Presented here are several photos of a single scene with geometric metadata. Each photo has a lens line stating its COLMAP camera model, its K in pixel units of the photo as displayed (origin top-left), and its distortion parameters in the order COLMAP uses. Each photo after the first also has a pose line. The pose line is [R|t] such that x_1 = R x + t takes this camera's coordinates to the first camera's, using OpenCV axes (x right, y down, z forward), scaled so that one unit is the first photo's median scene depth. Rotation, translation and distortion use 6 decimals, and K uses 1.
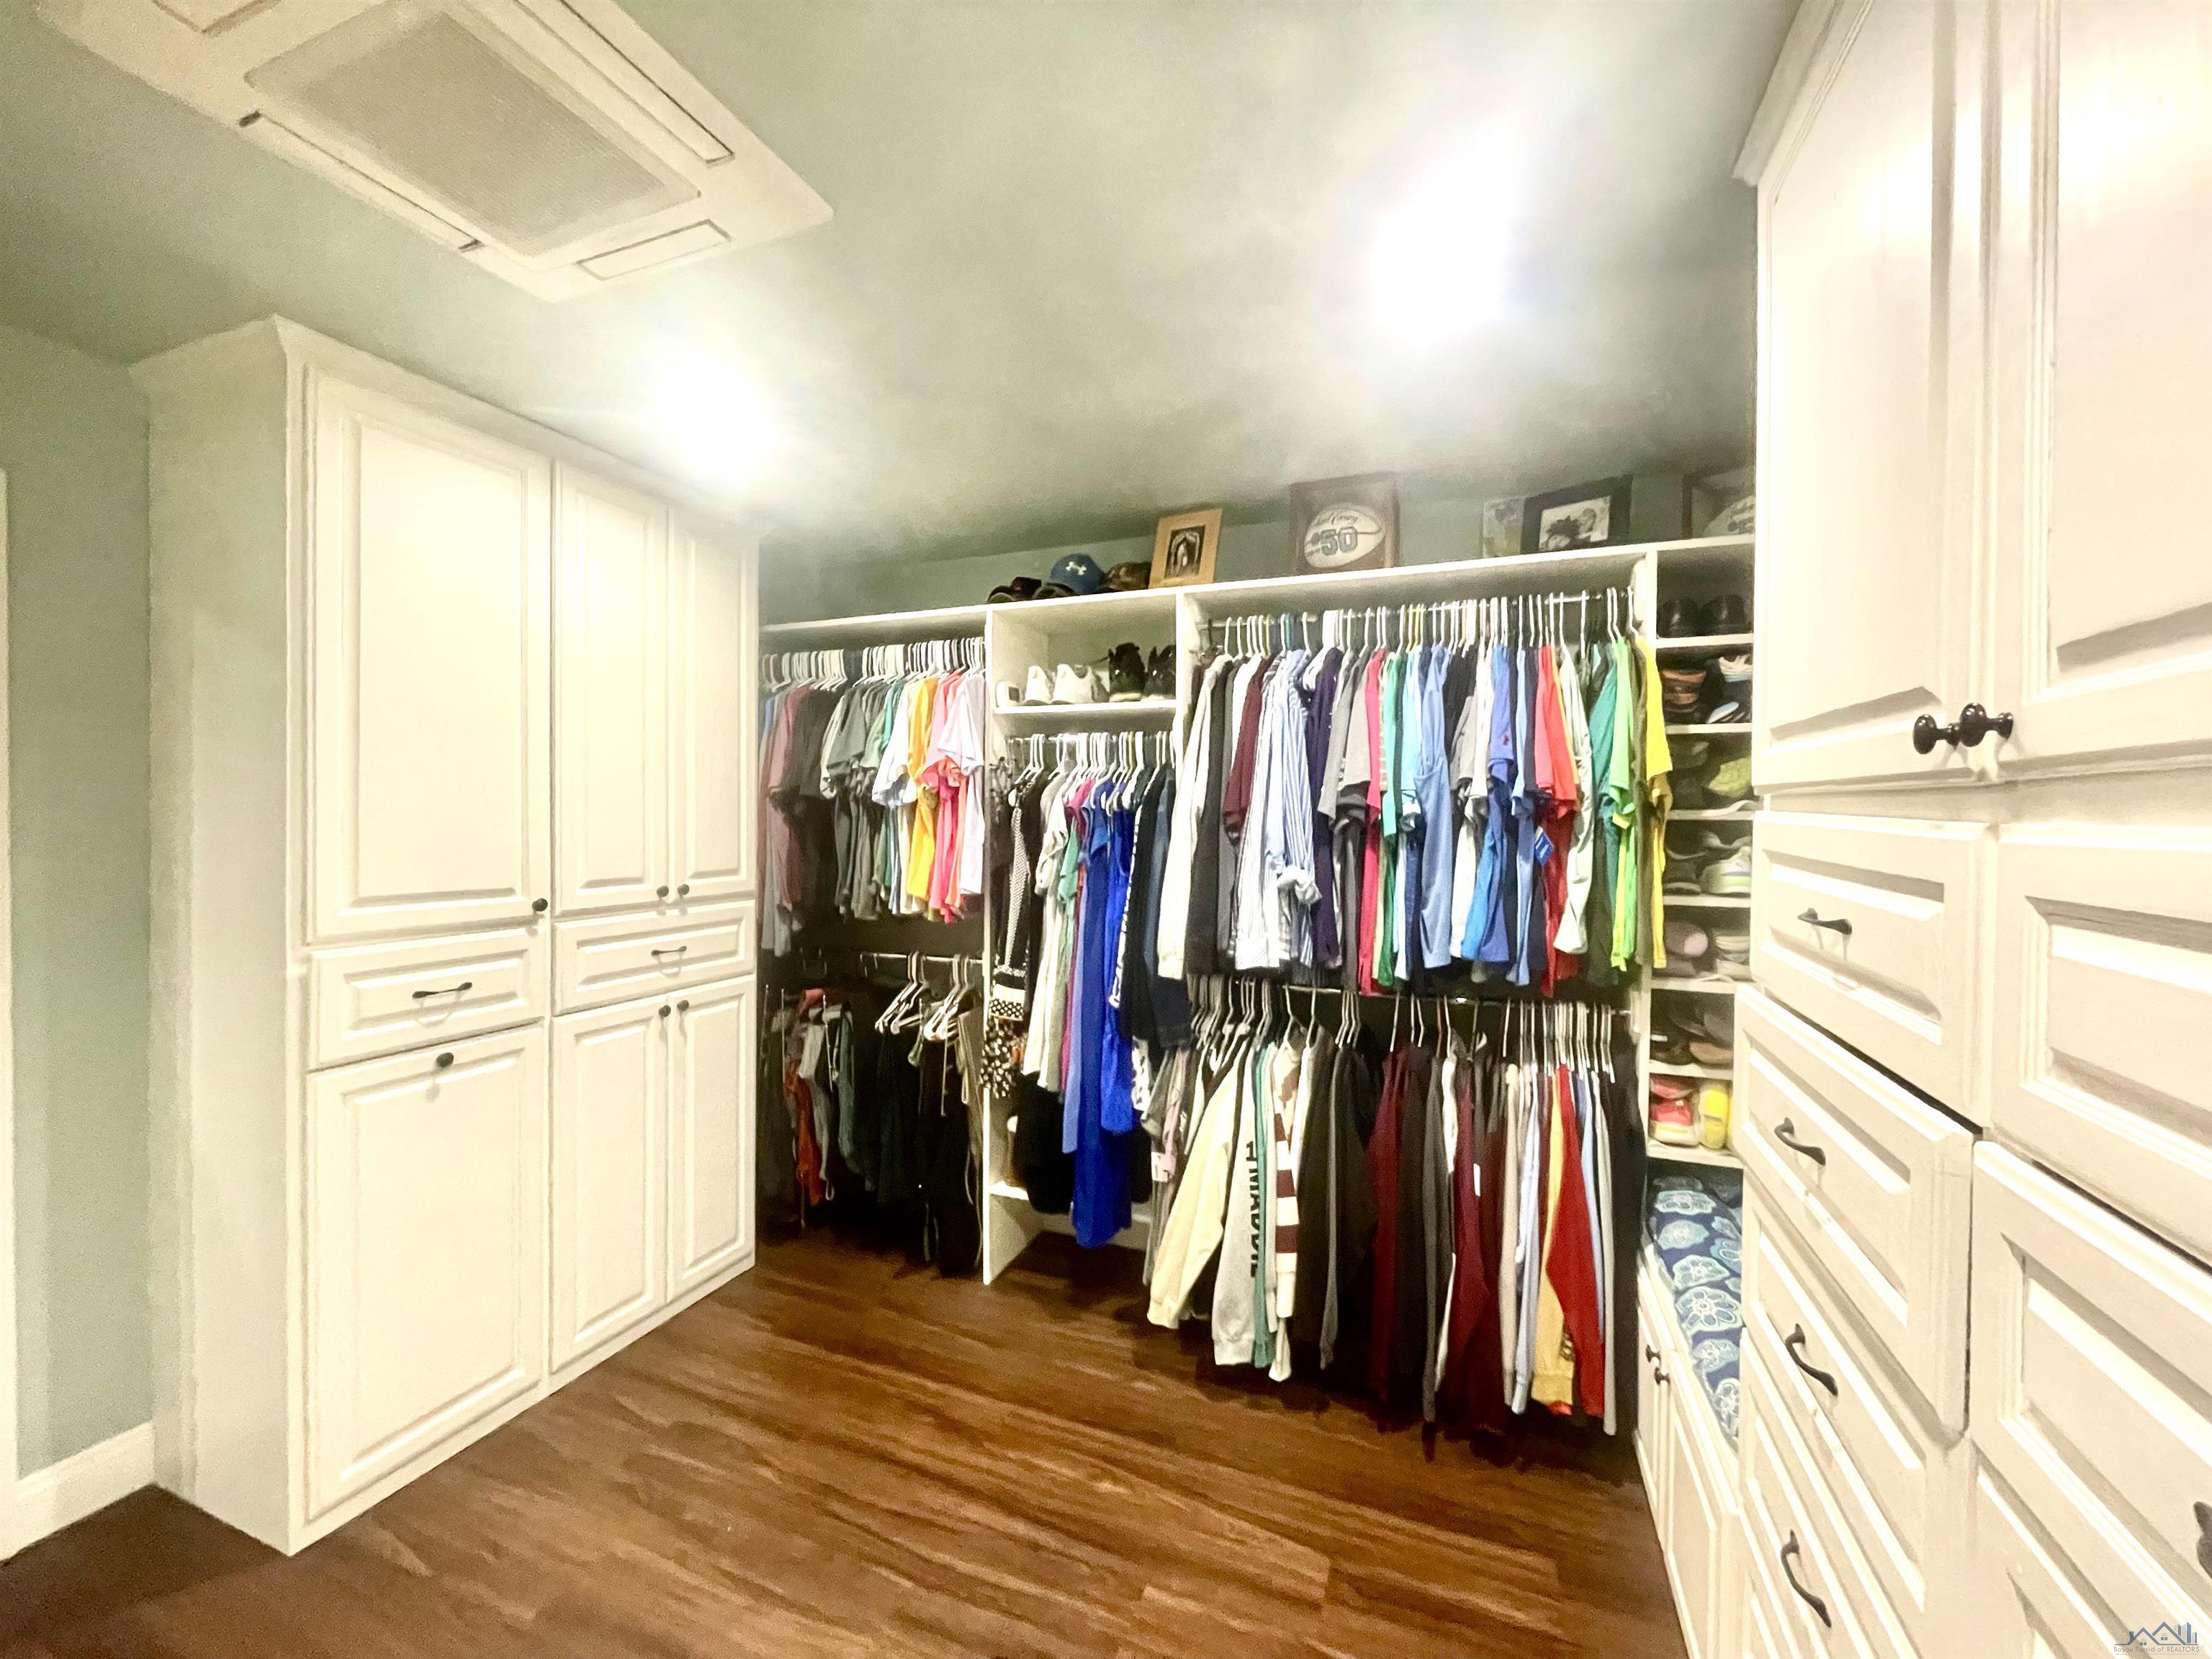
lens RADIAL K [[913.4, 0, 1106.0], [0, 913.4, 829.5], [0, 0, 1]] dist [0.015407, 0.000591]
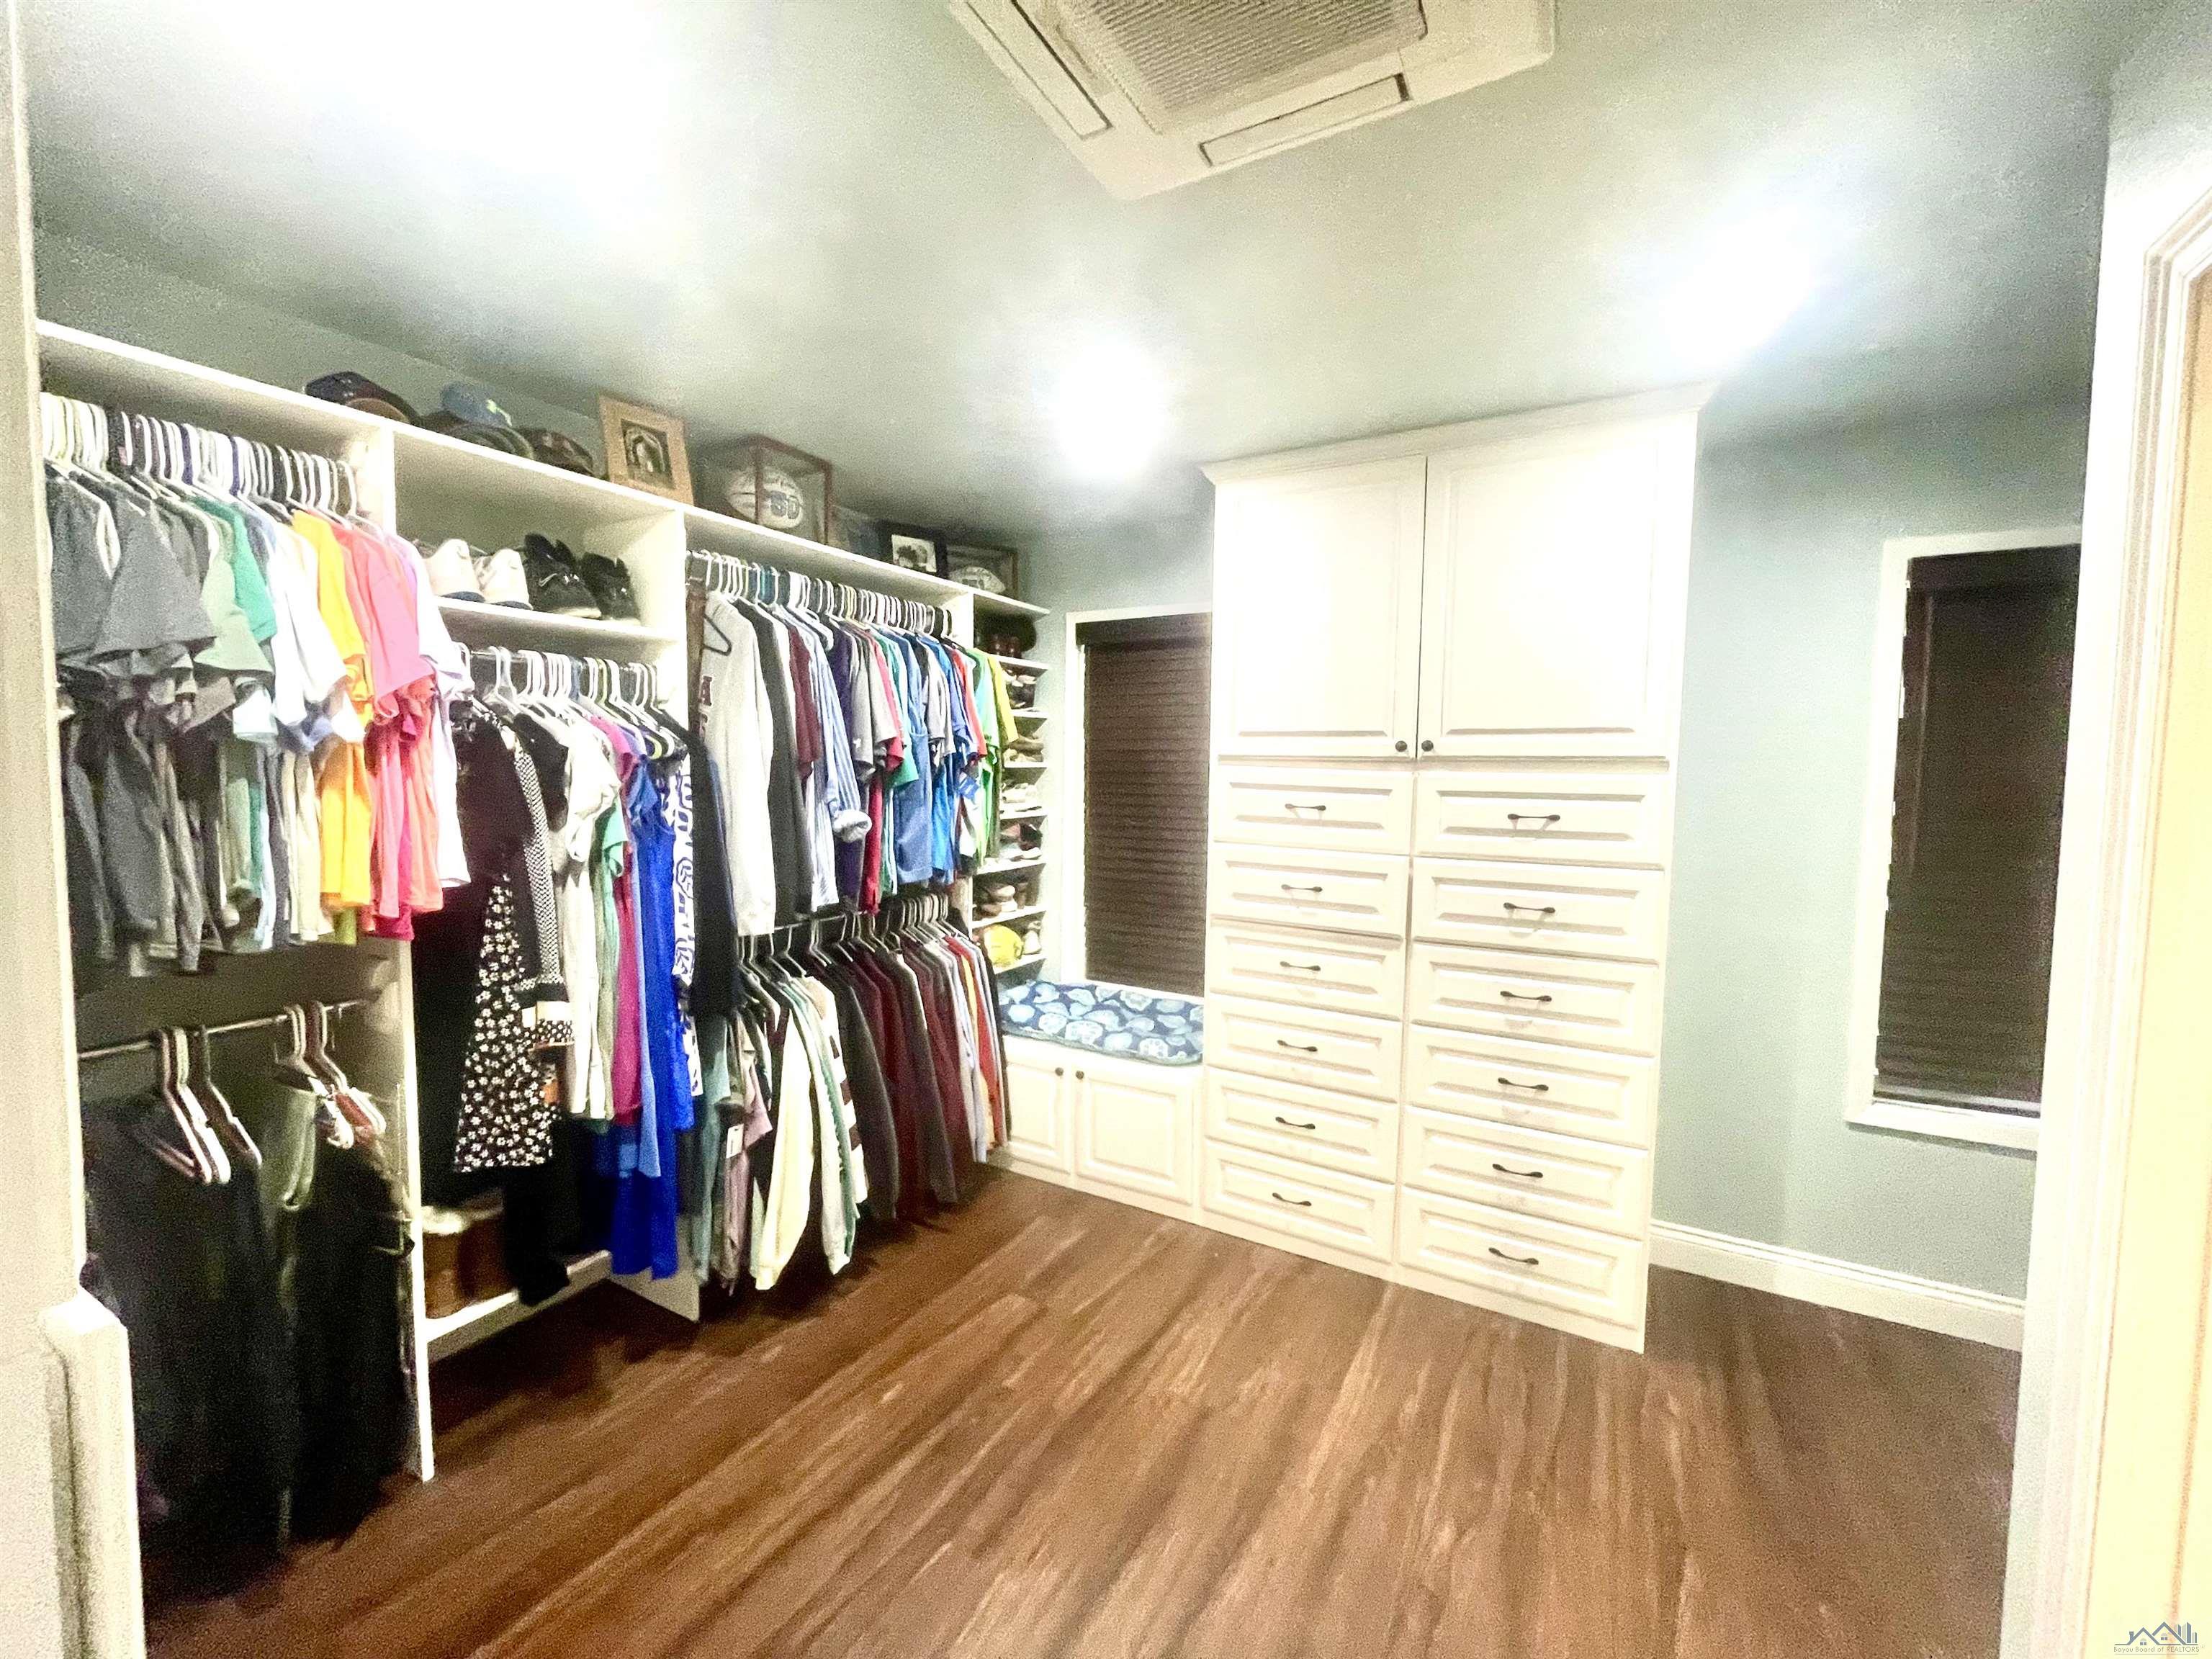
lens RADIAL K [[913.4, 0, 1106.0], [0, 913.4, 829.5], [0, 0, 1]] dist [0.015407, 0.000591]
pose [[0.124263, -0.074680, 0.989435, -0.835737], [0.005823, 0.997201, 0.074535, -0.017975], [-0.992232, -0.003500, 0.124350, 0.530114]]
